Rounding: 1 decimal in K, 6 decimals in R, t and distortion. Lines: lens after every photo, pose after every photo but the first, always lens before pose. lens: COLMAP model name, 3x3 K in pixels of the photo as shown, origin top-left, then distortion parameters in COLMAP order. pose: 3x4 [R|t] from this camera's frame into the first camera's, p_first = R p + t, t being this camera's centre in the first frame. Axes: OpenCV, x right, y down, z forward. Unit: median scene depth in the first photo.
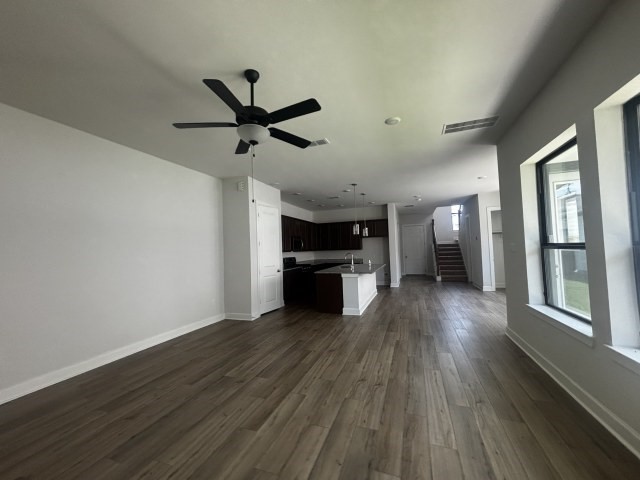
lens RADIAL K [[255.8, 0, 322.1], [0, 255.8, 236.1], [0, 0, 1]] dist [-0.010779, 0.000496]
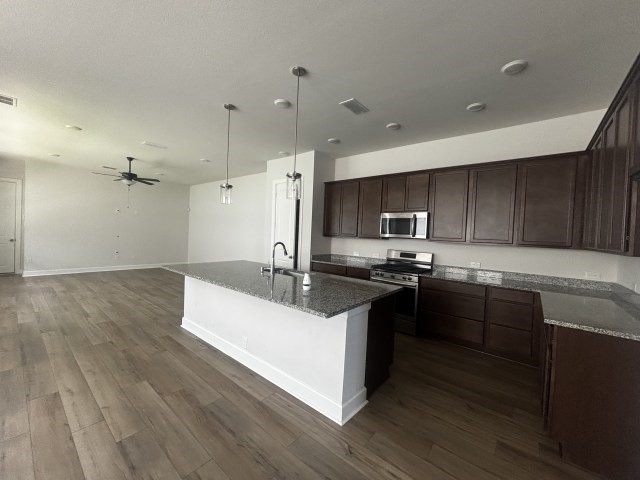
lens RADIAL K [[255.8, 0, 323.7], [0, 255.8, 240.2], [0, 0, 1]] dist [-0.010779, 0.000496]
pose [[-0.326191, 0.042946, -0.944328, 0.752057], [0.016660, 0.999073, 0.039681, 0.064225], [0.945157, -0.002789, -0.326604, 1.793225]]
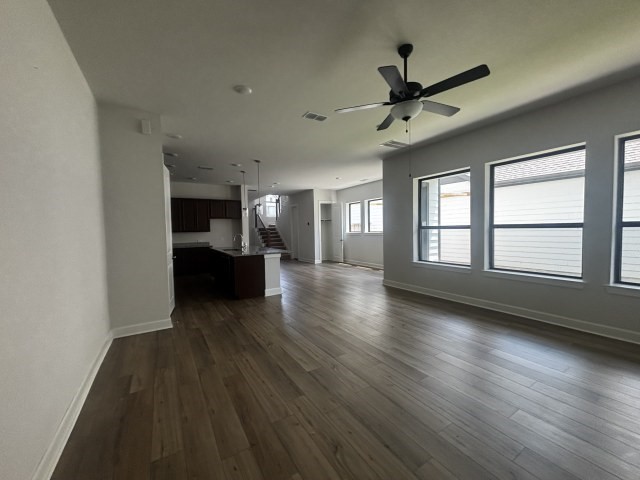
lens RADIAL K [[255.8, 0, 313.7], [0, 255.8, 241.0], [0, 0, 1]] dist [-0.010779, 0.000496]
pose [[0.629307, -0.016030, 0.776991, -0.629898], [-0.042020, 0.997623, 0.054615, 0.041218], [-0.776020, -0.067018, 0.627138, 0.296866]]
